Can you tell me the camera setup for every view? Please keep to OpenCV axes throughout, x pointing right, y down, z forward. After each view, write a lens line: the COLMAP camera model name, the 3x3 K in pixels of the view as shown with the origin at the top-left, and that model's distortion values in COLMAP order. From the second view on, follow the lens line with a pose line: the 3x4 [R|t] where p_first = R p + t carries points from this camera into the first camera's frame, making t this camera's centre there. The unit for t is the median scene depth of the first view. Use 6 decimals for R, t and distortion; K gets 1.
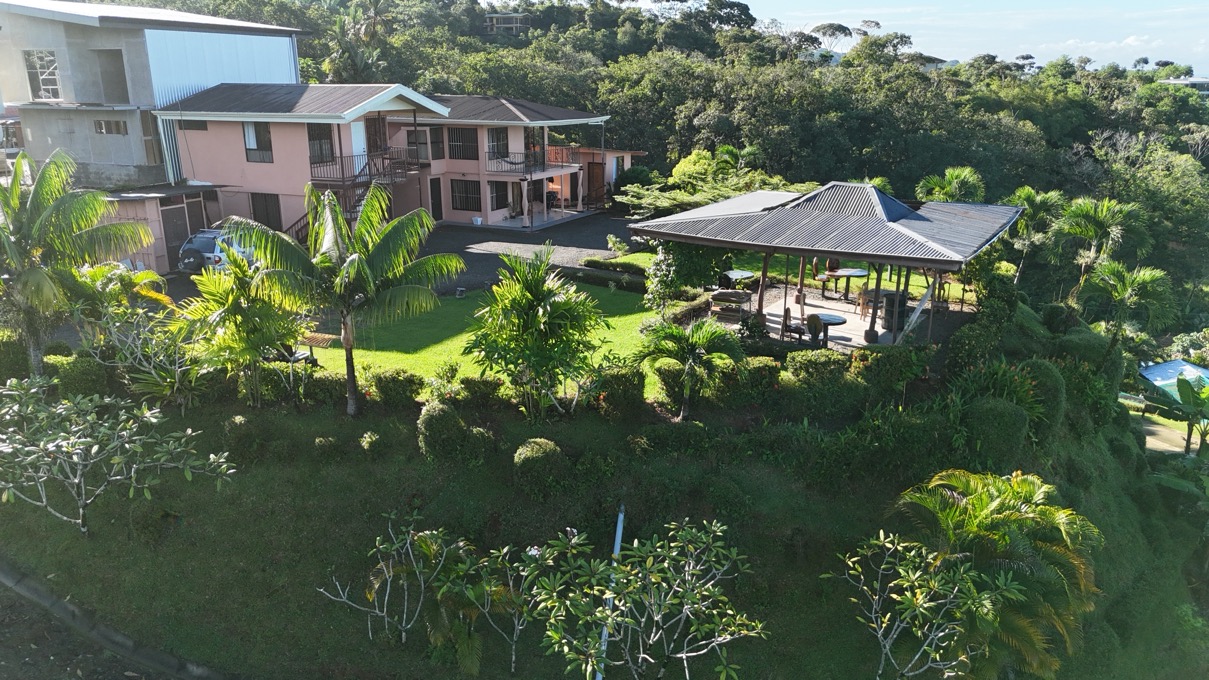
lens RADIAL K [[894.7, 0, 608.8], [0, 894.7, 342.9], [0, 0, 1]] dist [0.070429, -0.069920]
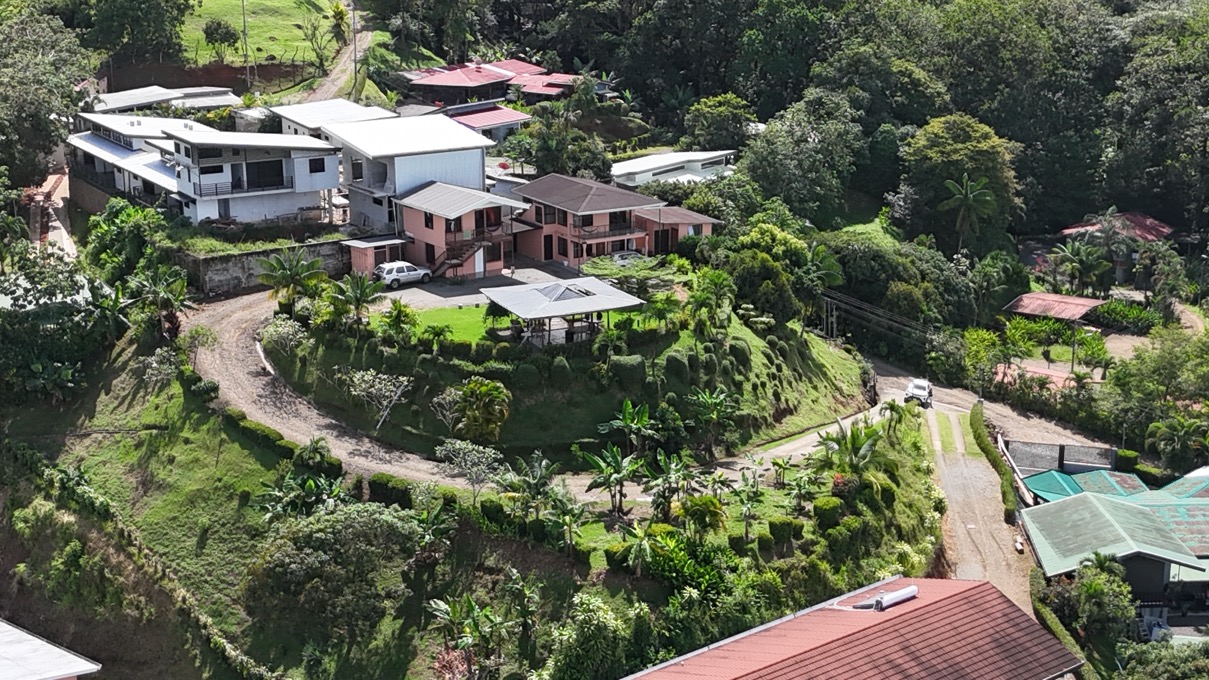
lens RADIAL K [[1778.6, 0, 607.7], [0, 1778.6, 339.0], [0, 0, 1]] dist [0.240567, -0.777836]
pose [[0.843346, 0.141812, -0.518321, 1.583547], [-0.151355, 0.988186, 0.024101, -0.088401], [0.515615, 0.058125, 0.854846, -1.682774]]
